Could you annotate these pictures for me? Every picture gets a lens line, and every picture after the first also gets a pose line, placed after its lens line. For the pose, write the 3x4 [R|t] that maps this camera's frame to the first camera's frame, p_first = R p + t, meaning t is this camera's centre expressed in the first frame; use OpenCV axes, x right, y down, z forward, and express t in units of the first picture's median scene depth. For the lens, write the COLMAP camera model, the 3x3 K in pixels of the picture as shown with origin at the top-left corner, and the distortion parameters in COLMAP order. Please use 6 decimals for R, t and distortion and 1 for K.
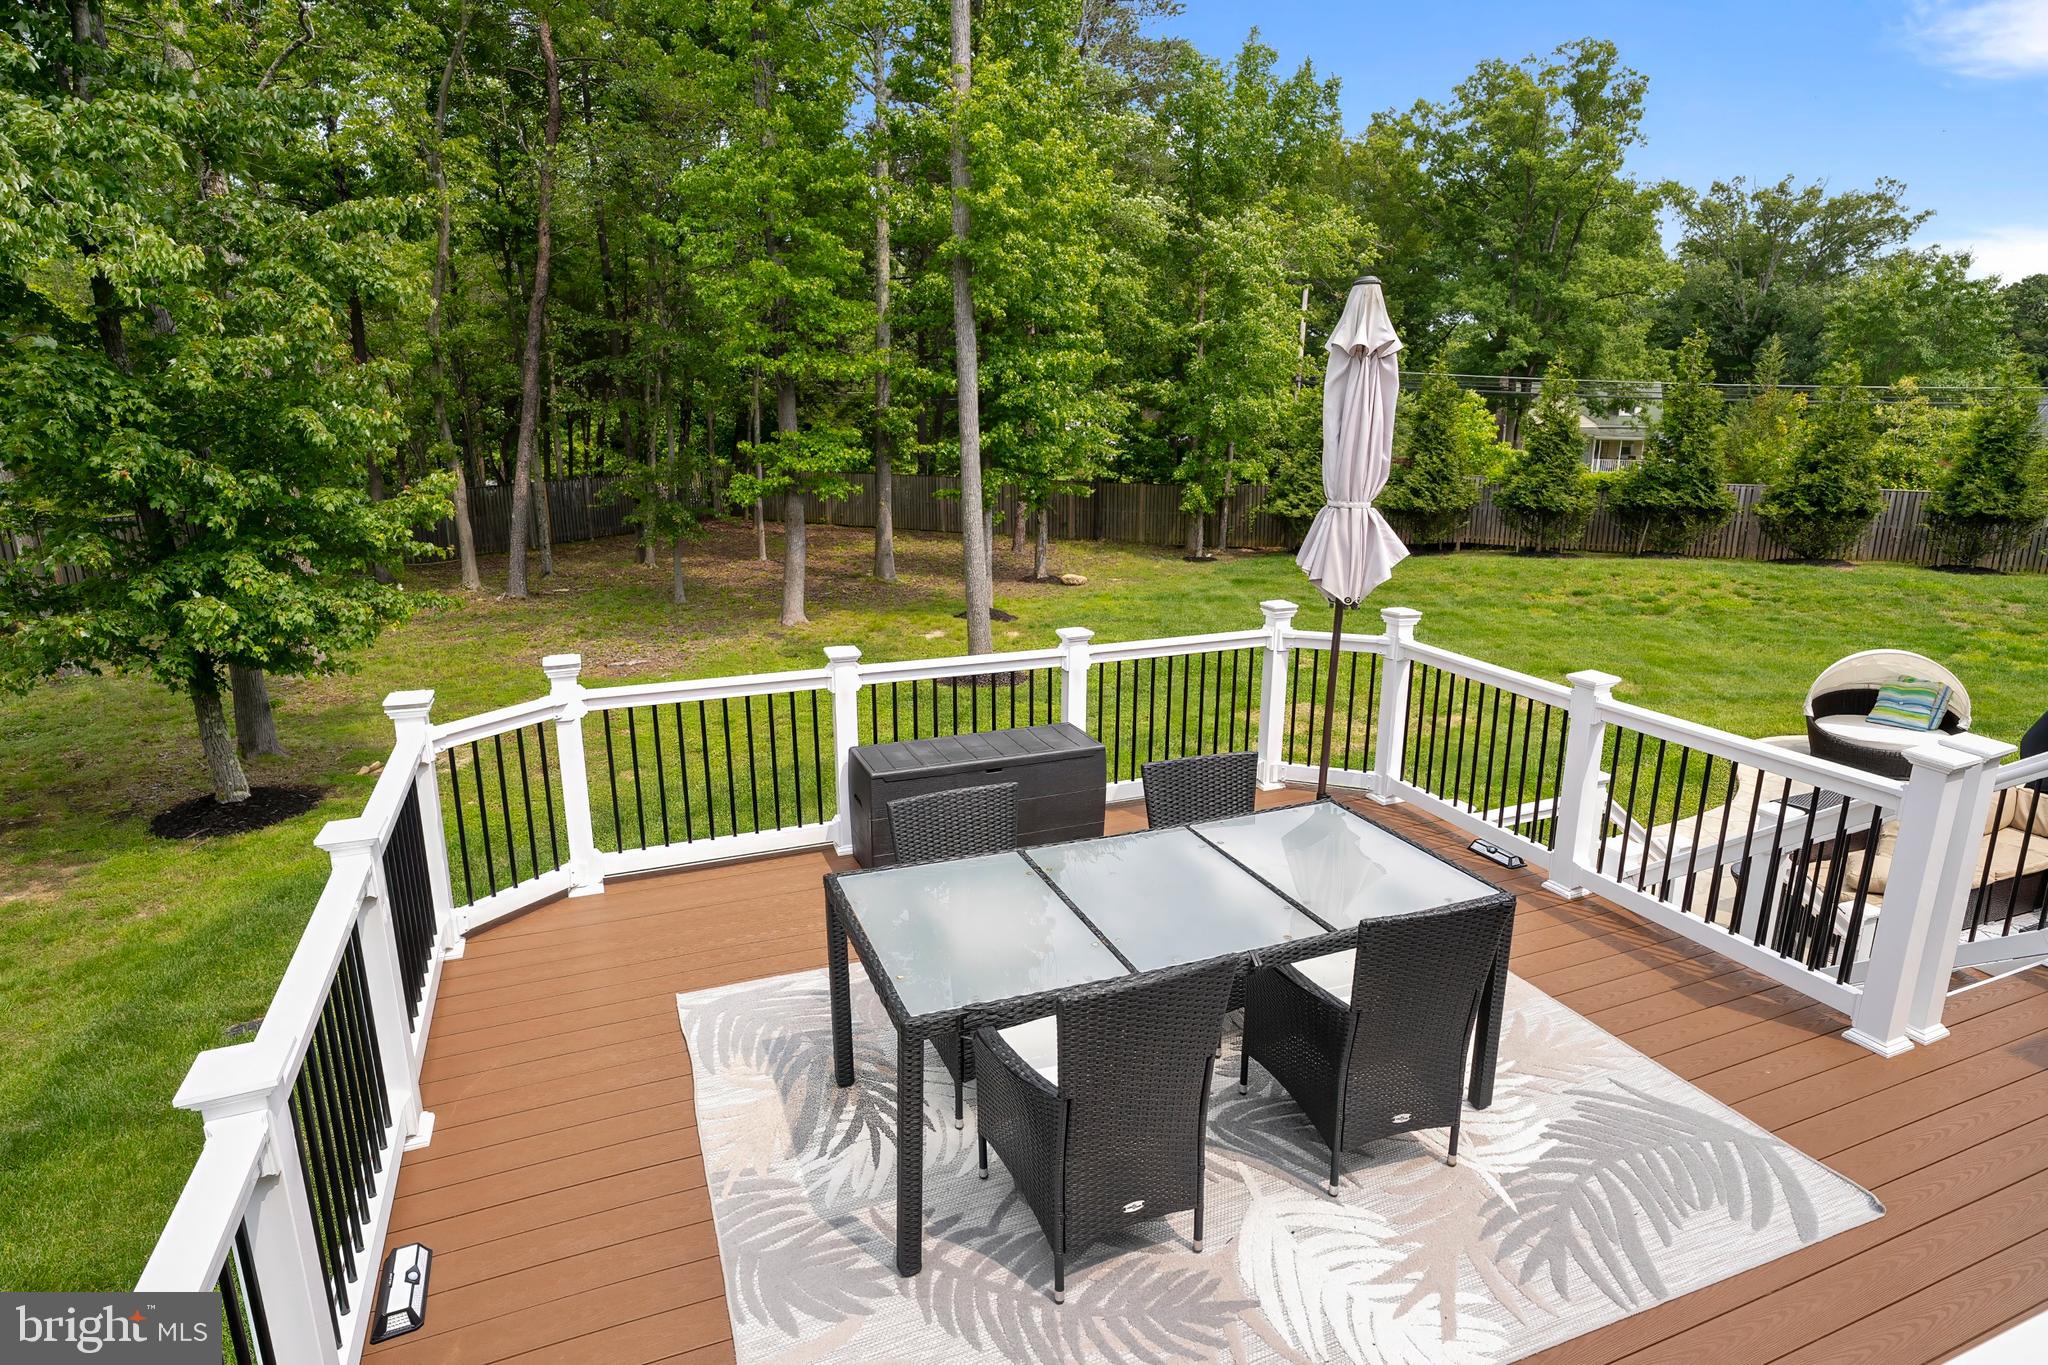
lens RADIAL K [[1115.4, 0, 1024.0], [0, 1115.4, 682.5], [0, 0, 1]] dist [-0.008622, 0.001336]
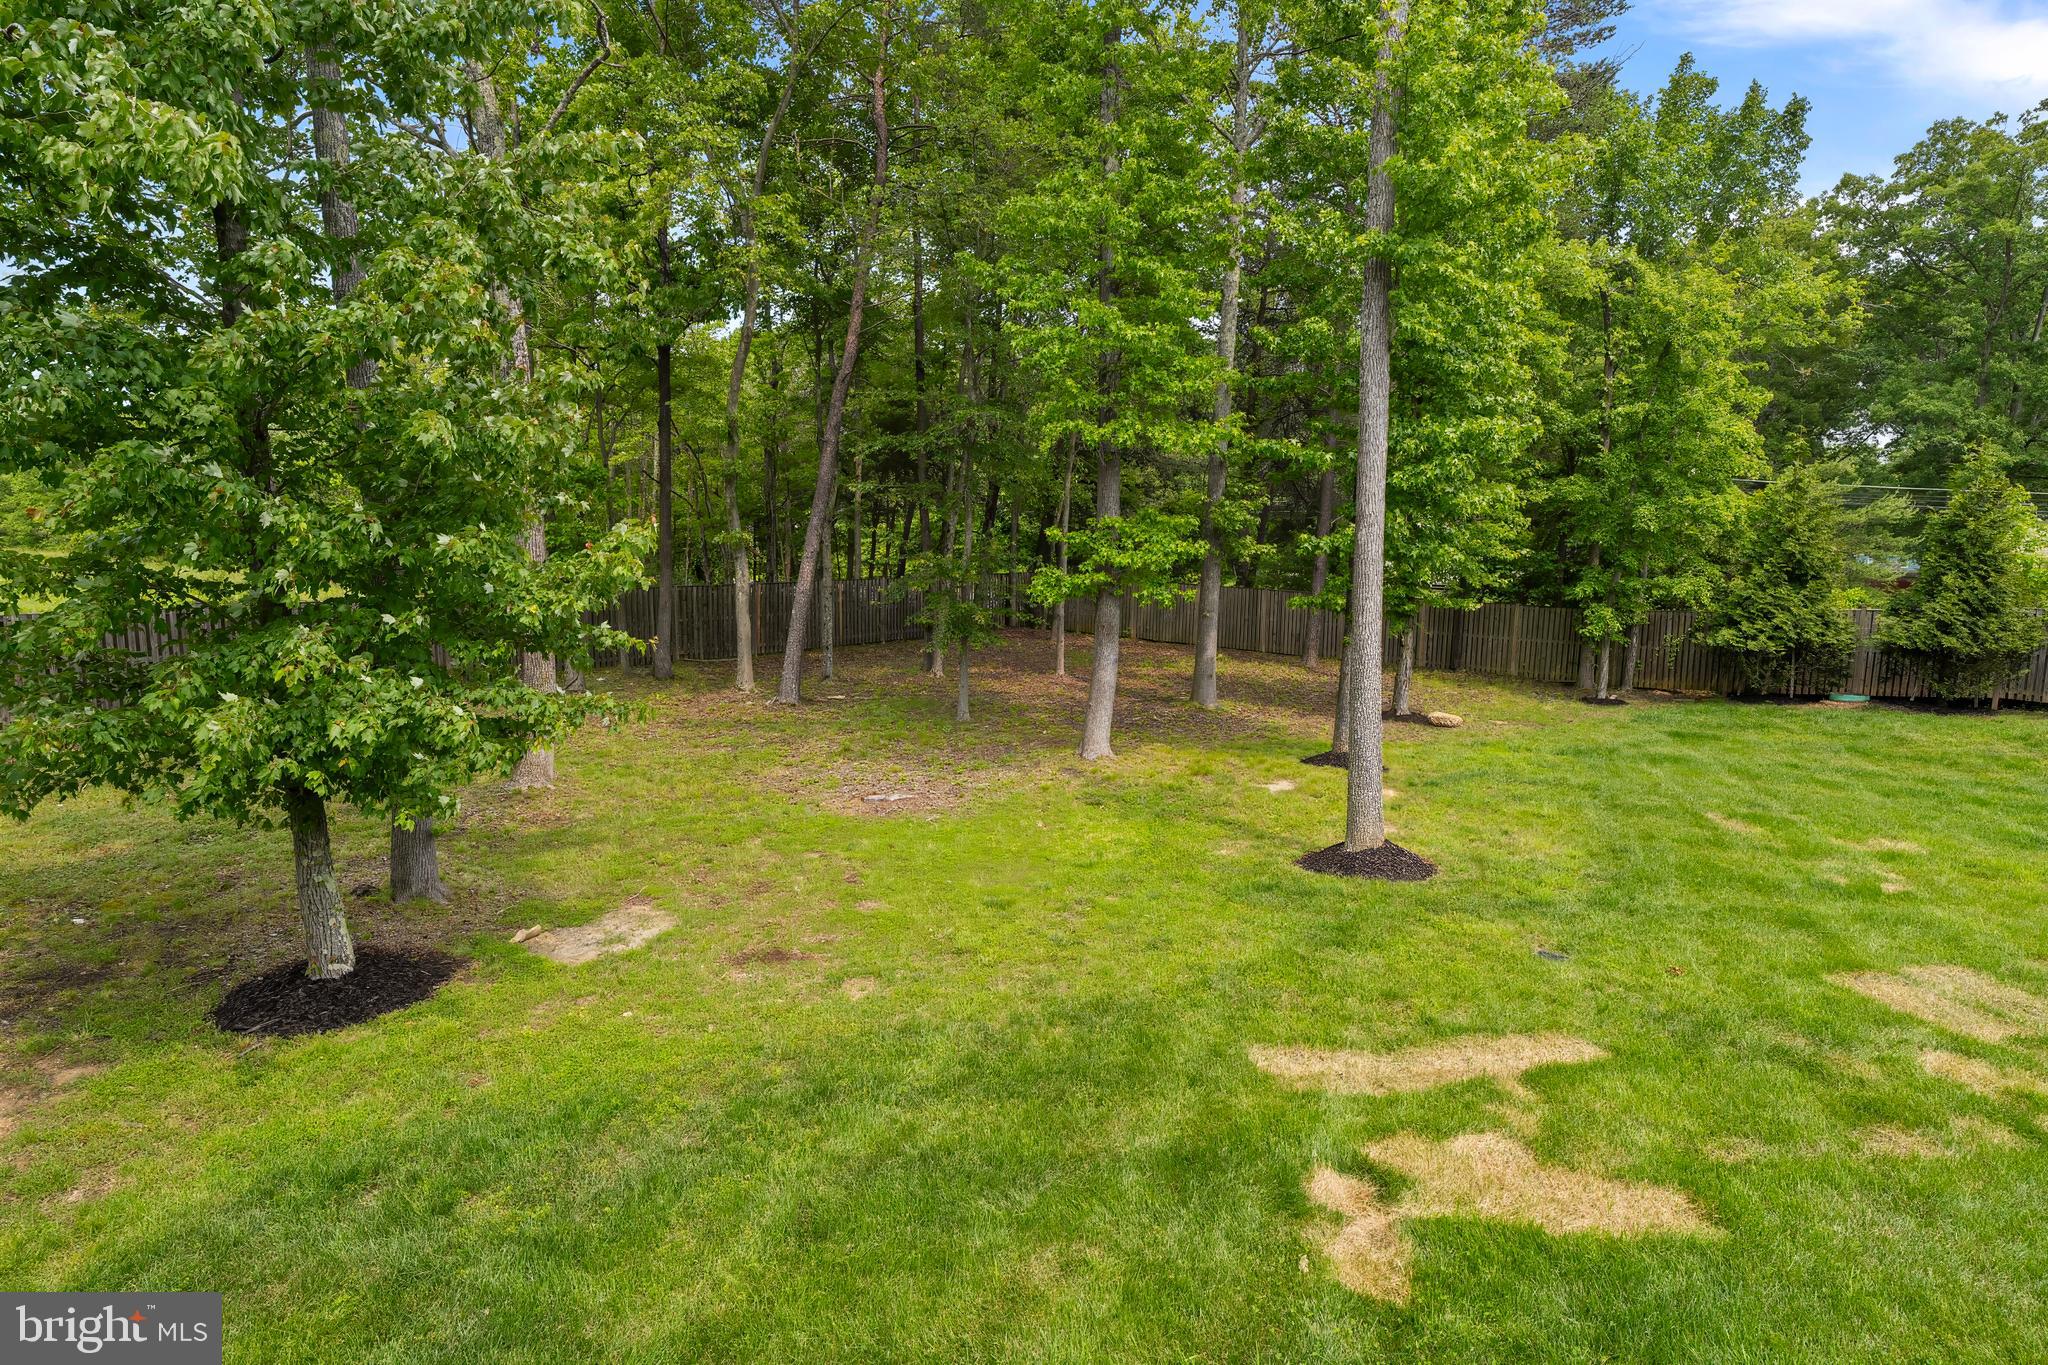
lens RADIAL K [[1095.0, 0, 1033.1], [0, 1095.0, 708.0], [0, 0, 1]] dist [-0.000872, -0.001022]
pose [[0.968098, 0.057718, -0.243833, -0.048270], [-0.077328, 0.994430, -0.071624, -0.022183], [0.238340, 0.088194, 0.967169, 0.181217]]
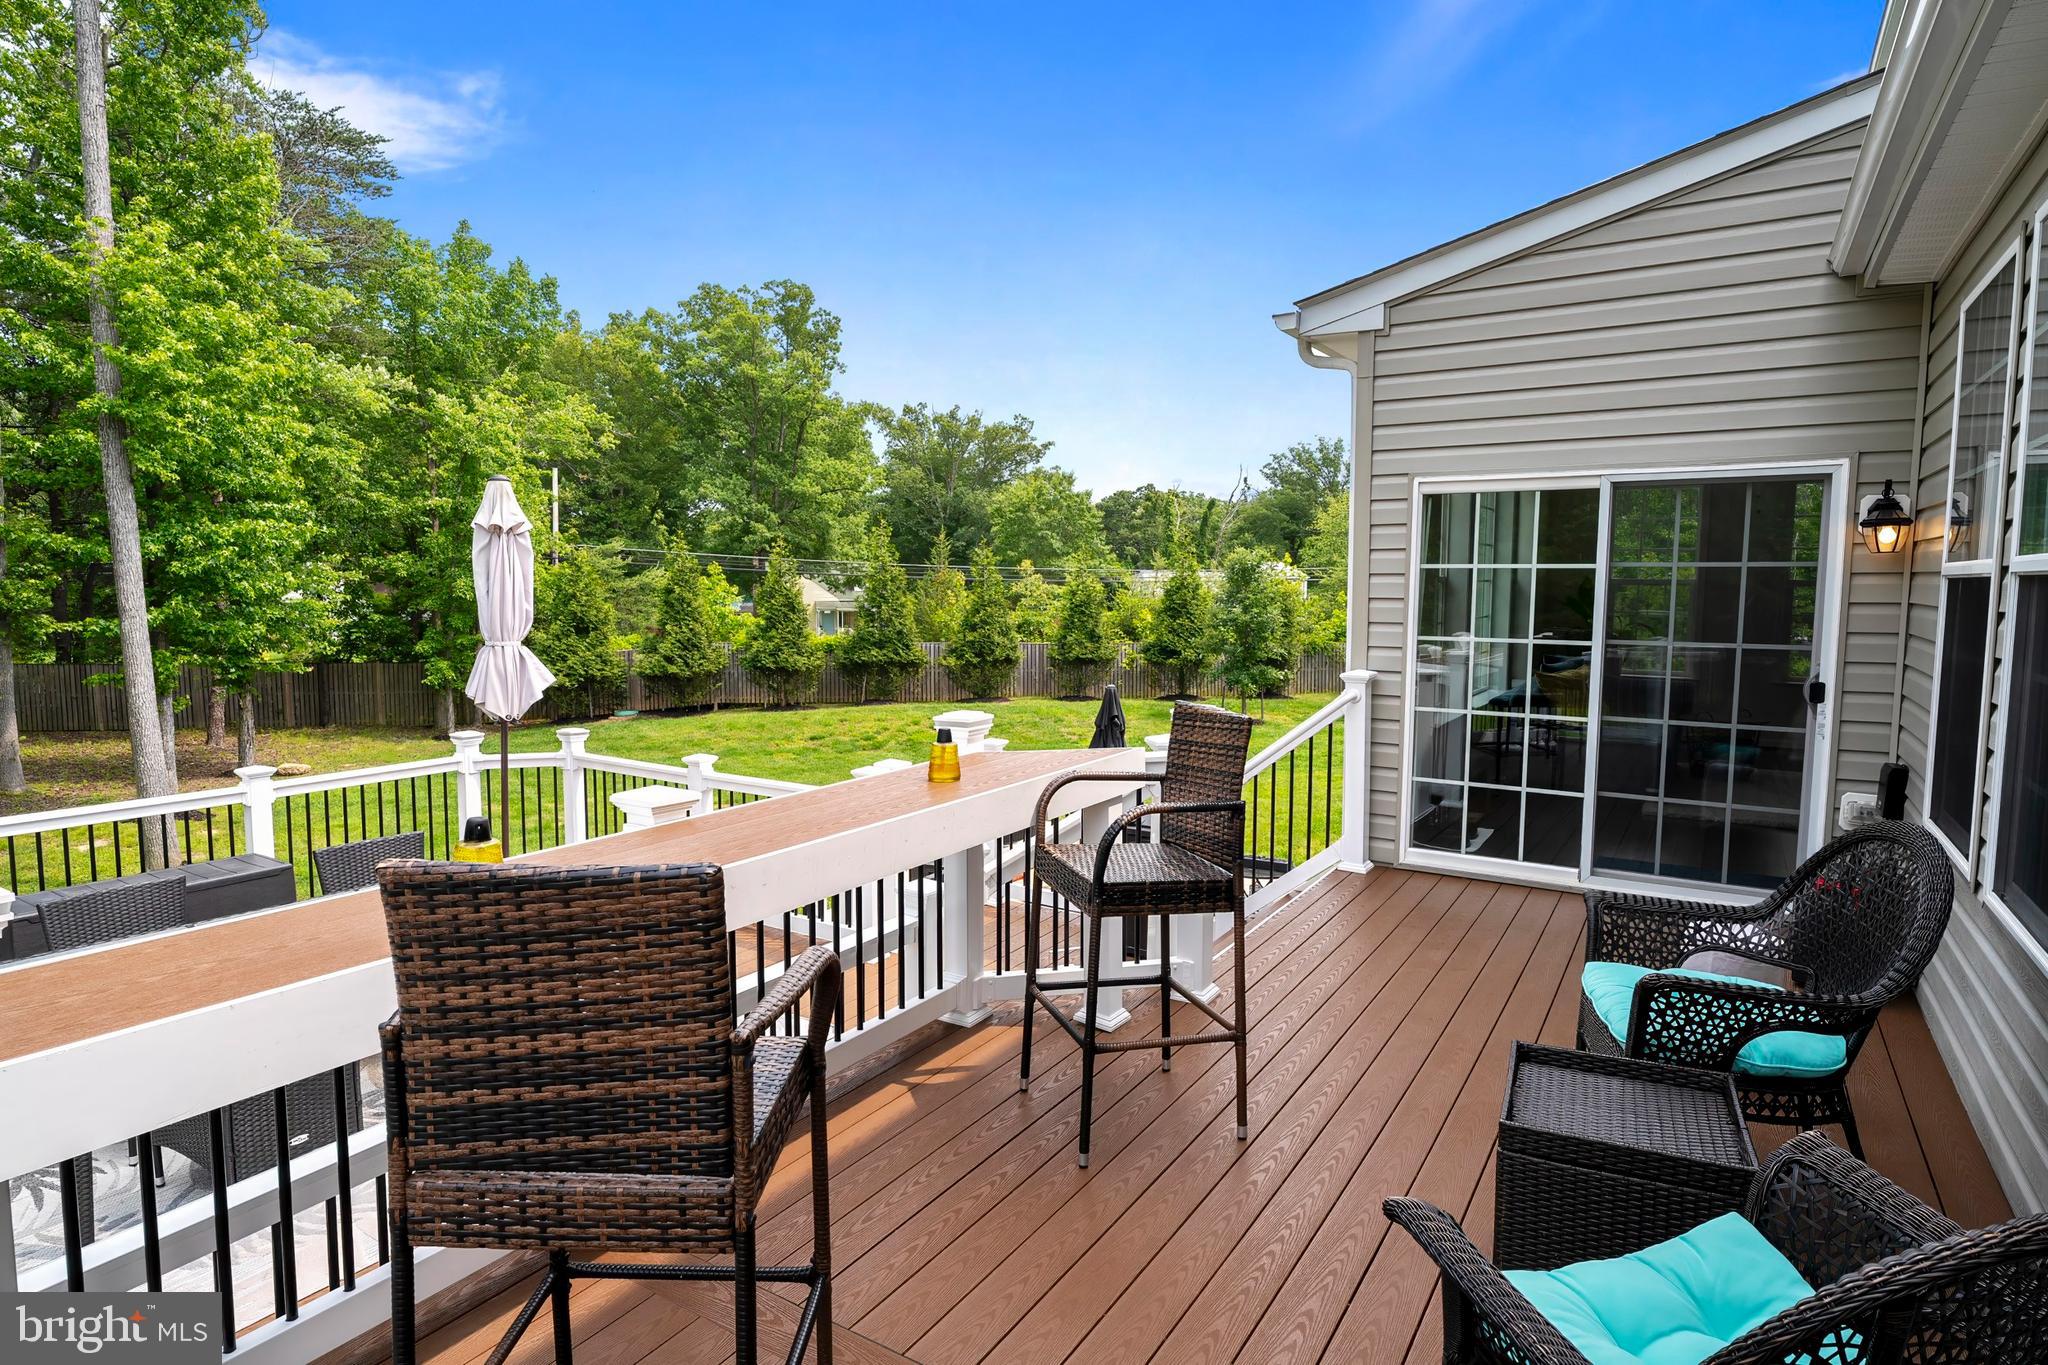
lens RADIAL K [[1114.9, 0, 1040.7], [0, 1114.9, 681.1], [0, 0, 1]] dist [0.000174, 0.000547]
pose [[0.807022, -0.048583, 0.588520, 0.005668], [0.139701, 0.984027, -0.110335, 0.020330], [-0.573759, 0.171260, 0.800919, -0.069943]]
